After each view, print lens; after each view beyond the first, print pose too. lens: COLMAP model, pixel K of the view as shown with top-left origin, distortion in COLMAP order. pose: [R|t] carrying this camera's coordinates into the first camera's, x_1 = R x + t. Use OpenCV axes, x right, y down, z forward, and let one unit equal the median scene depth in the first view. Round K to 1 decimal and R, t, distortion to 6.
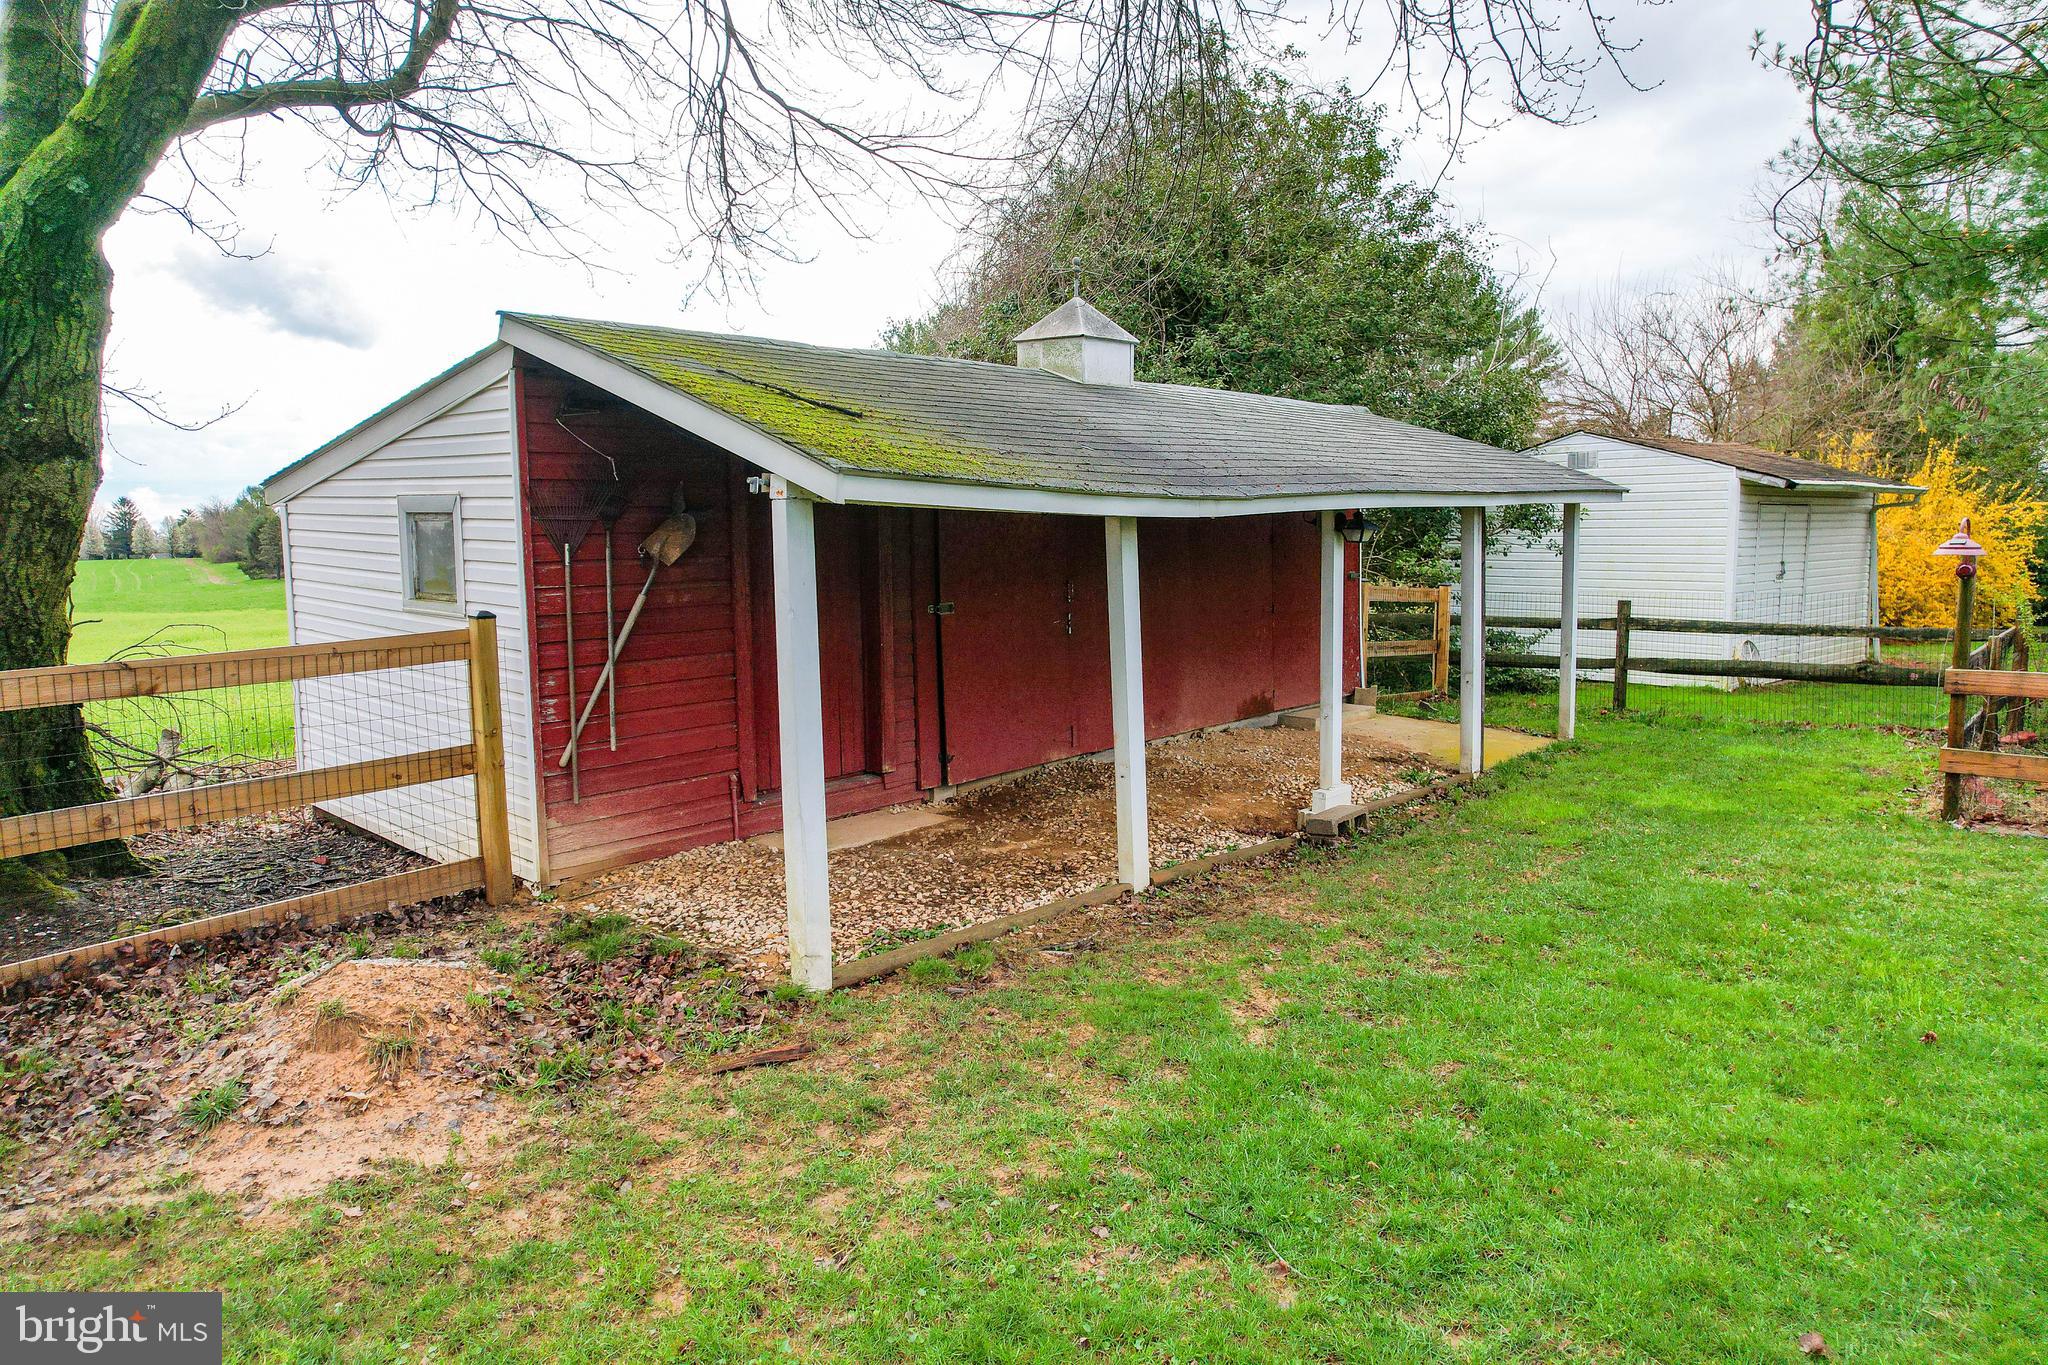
lens RADIAL K [[1329.8, 0, 1021.8], [0, 1329.8, 683.1], [0, 0, 1]] dist [-0.038538, -0.009051]
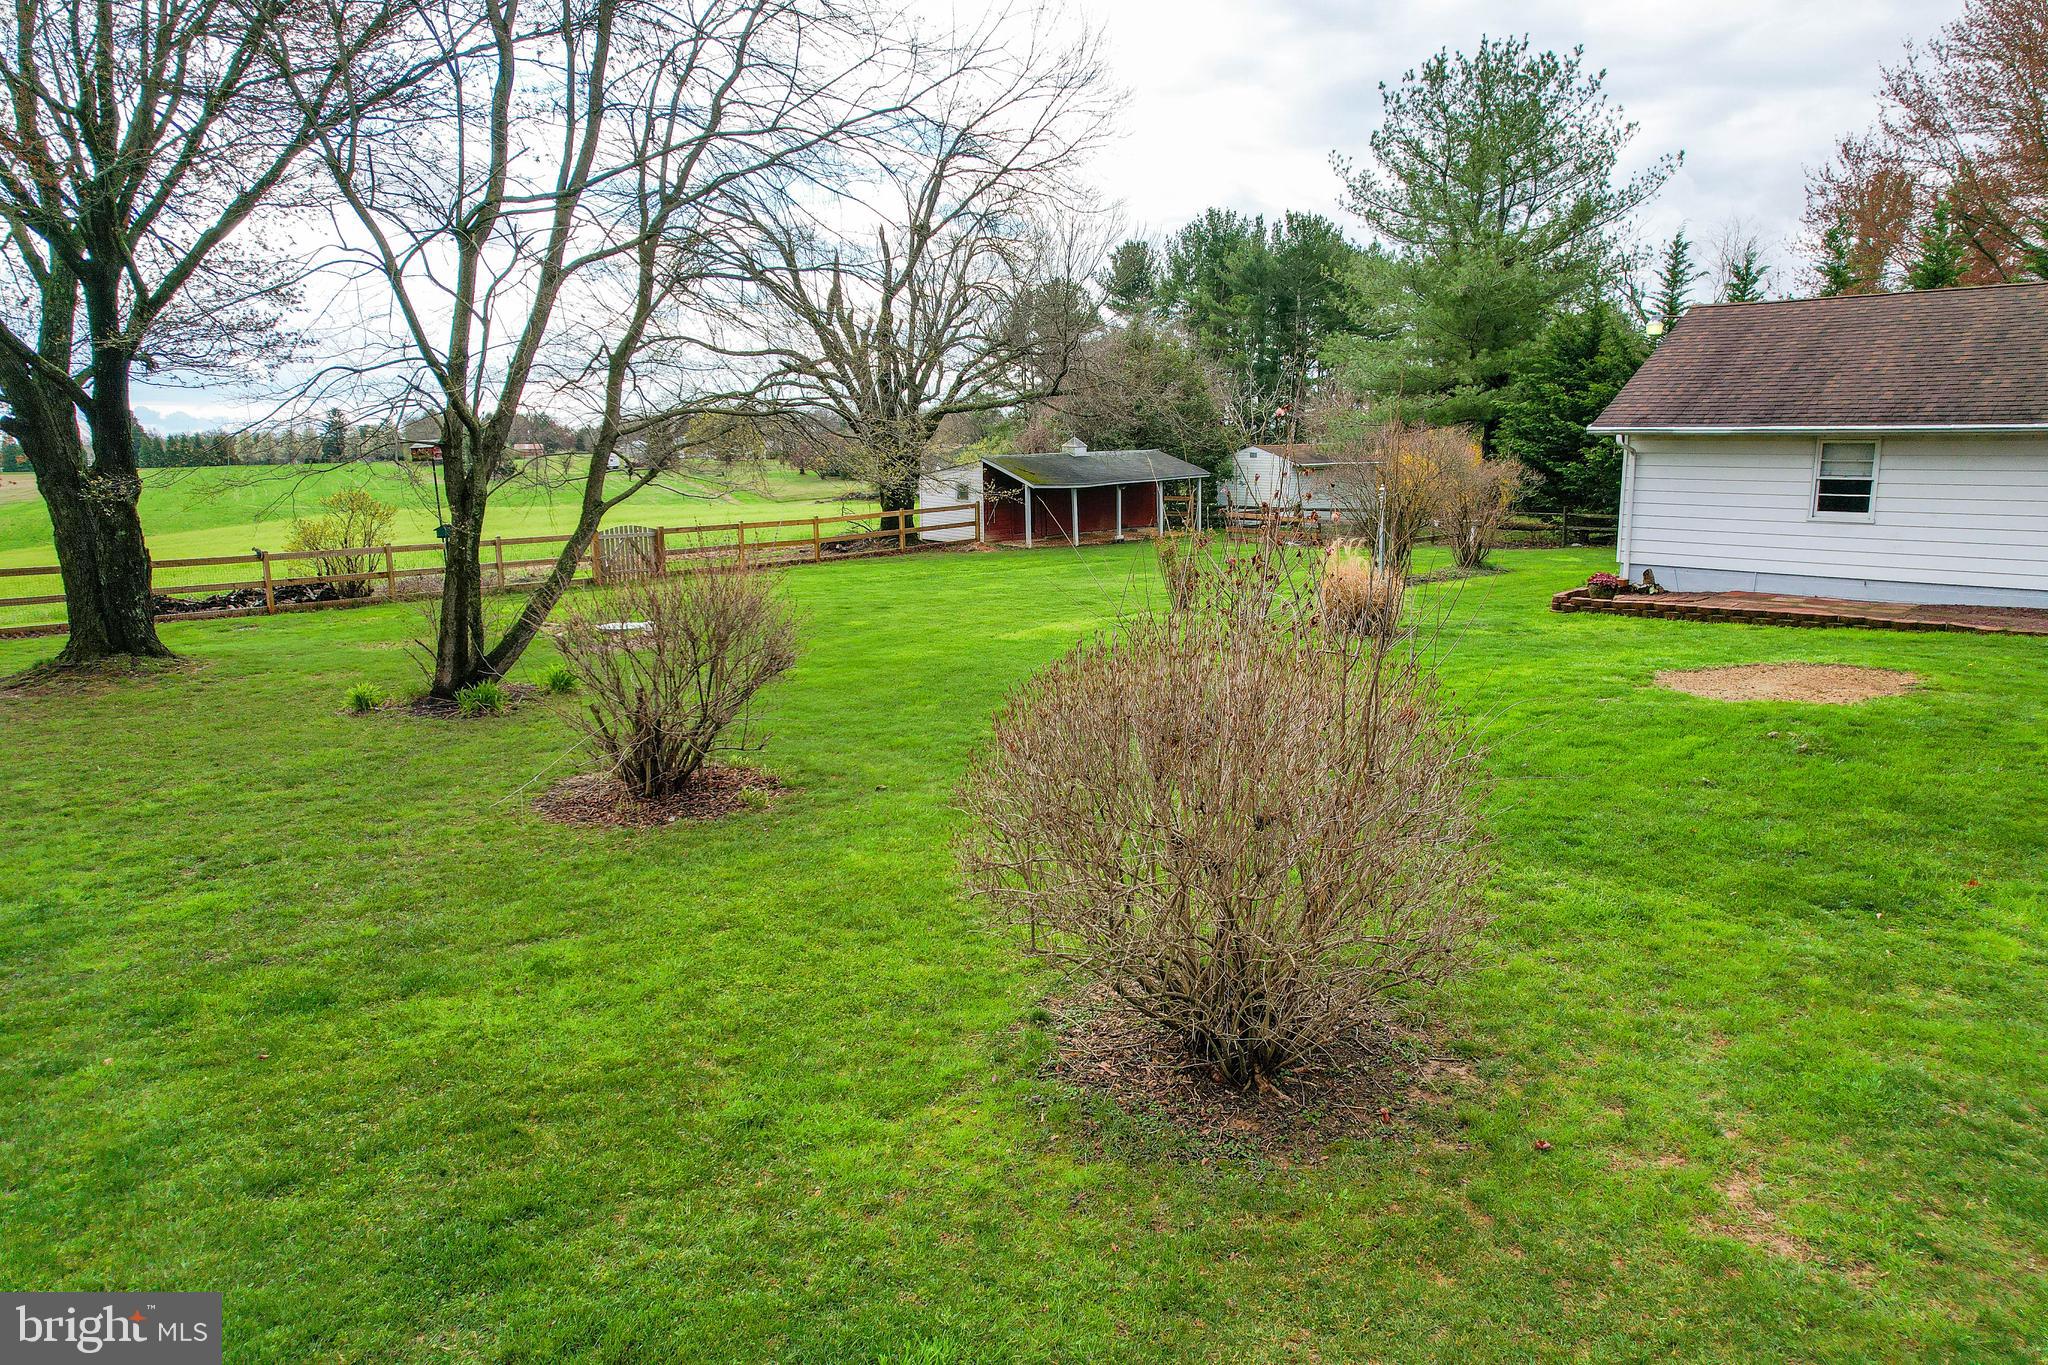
lens RADIAL K [[1329.8, 0, 1023.8], [0, 1329.8, 681.7], [0, 0, 1]] dist [-0.038538, -0.009051]
pose [[0.991971, 0.014938, -0.125584, 0.632878], [-0.009219, 0.998899, 0.046000, 0.507844], [0.126133, -0.044473, 0.991016, -5.250507]]
